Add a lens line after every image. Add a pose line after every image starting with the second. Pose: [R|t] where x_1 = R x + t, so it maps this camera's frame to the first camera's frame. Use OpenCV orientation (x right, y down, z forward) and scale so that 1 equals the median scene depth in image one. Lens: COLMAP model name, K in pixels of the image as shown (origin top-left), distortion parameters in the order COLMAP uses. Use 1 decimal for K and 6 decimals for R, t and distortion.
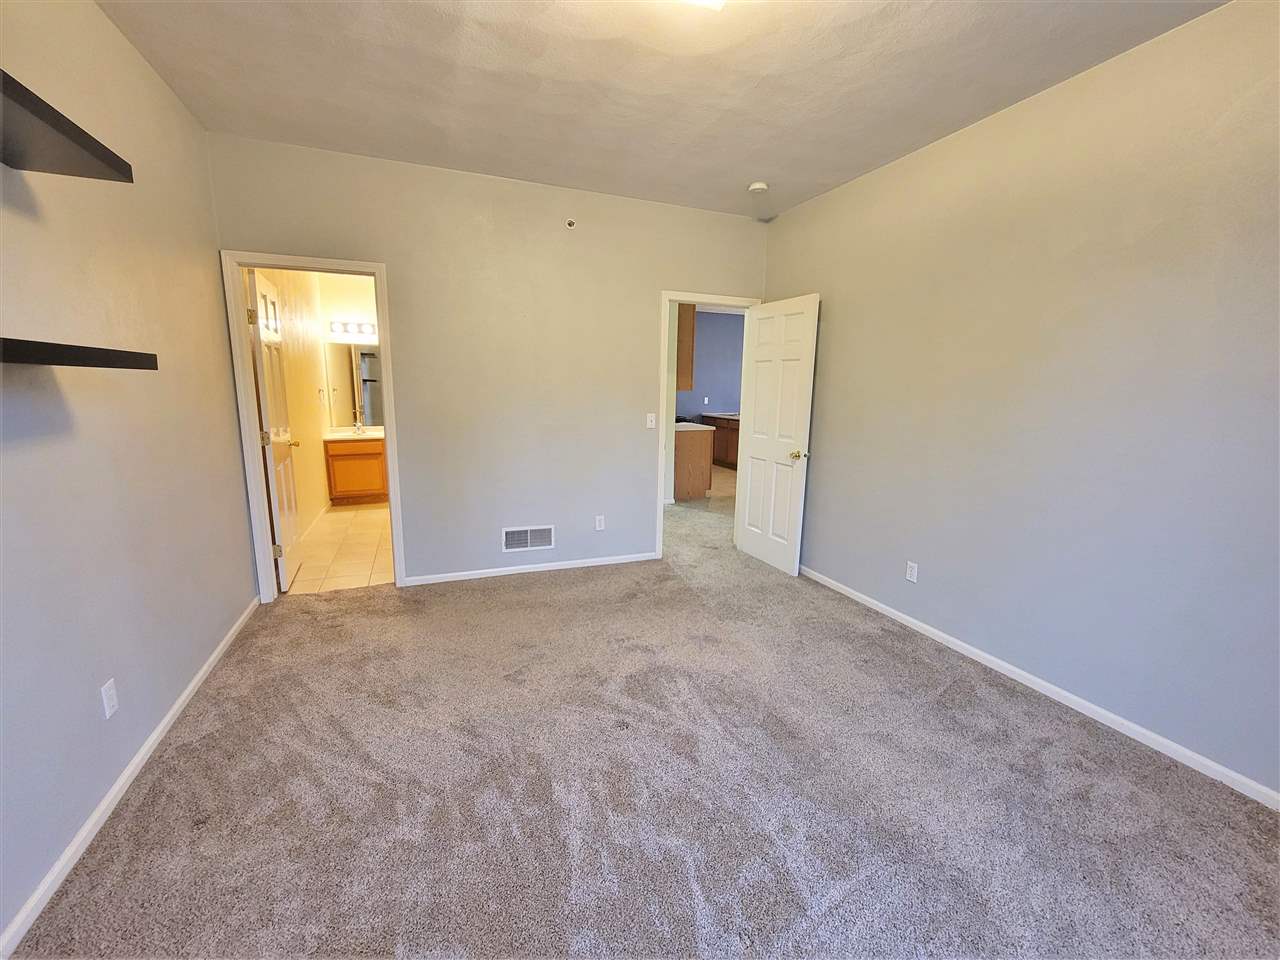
lens RADIAL K [[528.8, 0, 640.0], [0, 528.8, 480.0], [0, 0, 1]] dist [-0.006736, -0.000036]
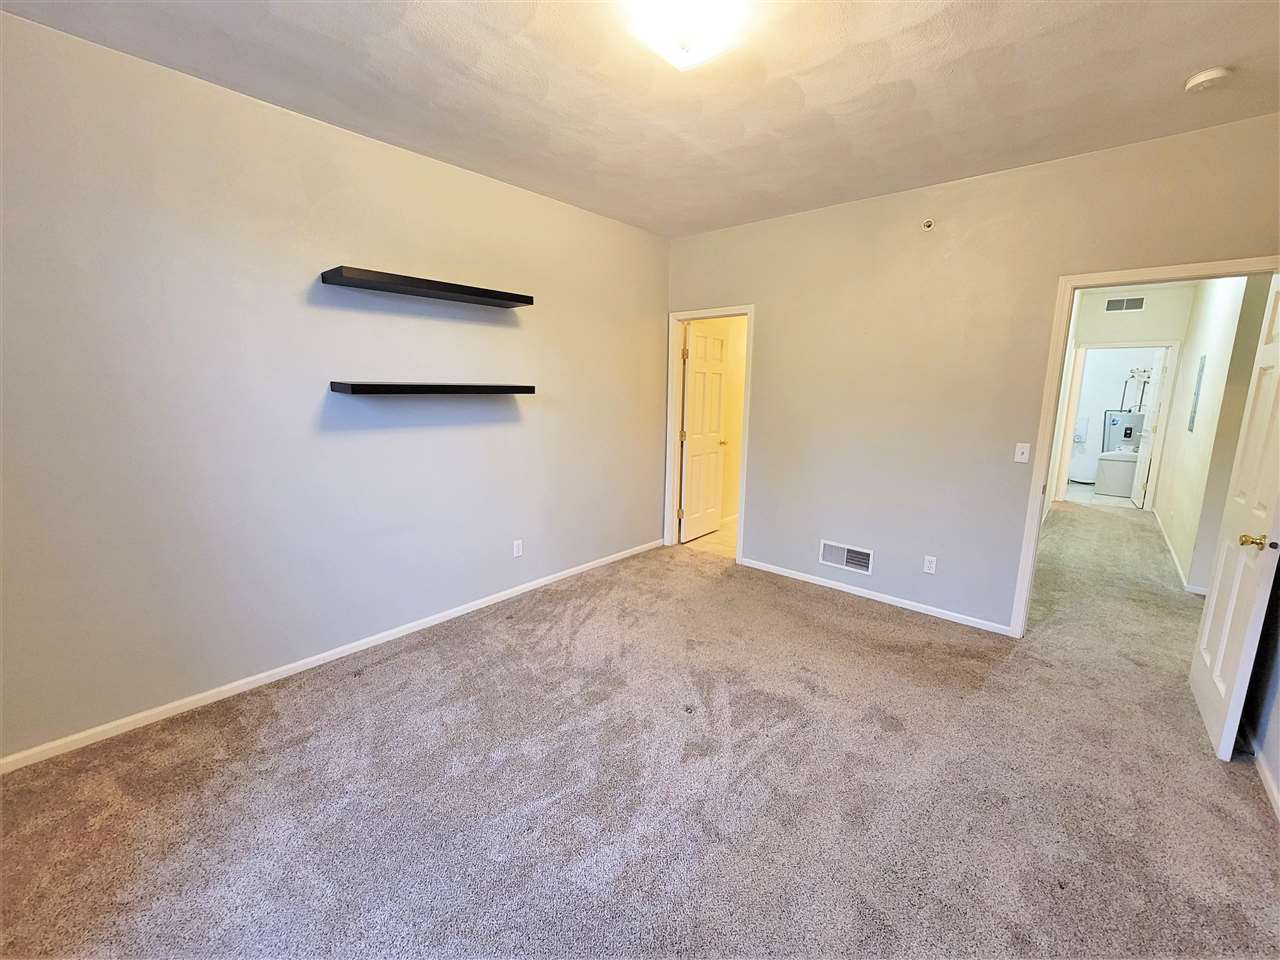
lens RADIAL K [[528.8, 0, 640.0], [0, 528.8, 480.0], [0, 0, 1]] dist [-0.006736, -0.000036]
pose [[0.442781, 0.145242, -0.884788, 0.555108], [-0.163098, 0.983377, 0.079805, -0.055404], [0.881671, 0.108971, 0.459109, 0.226359]]
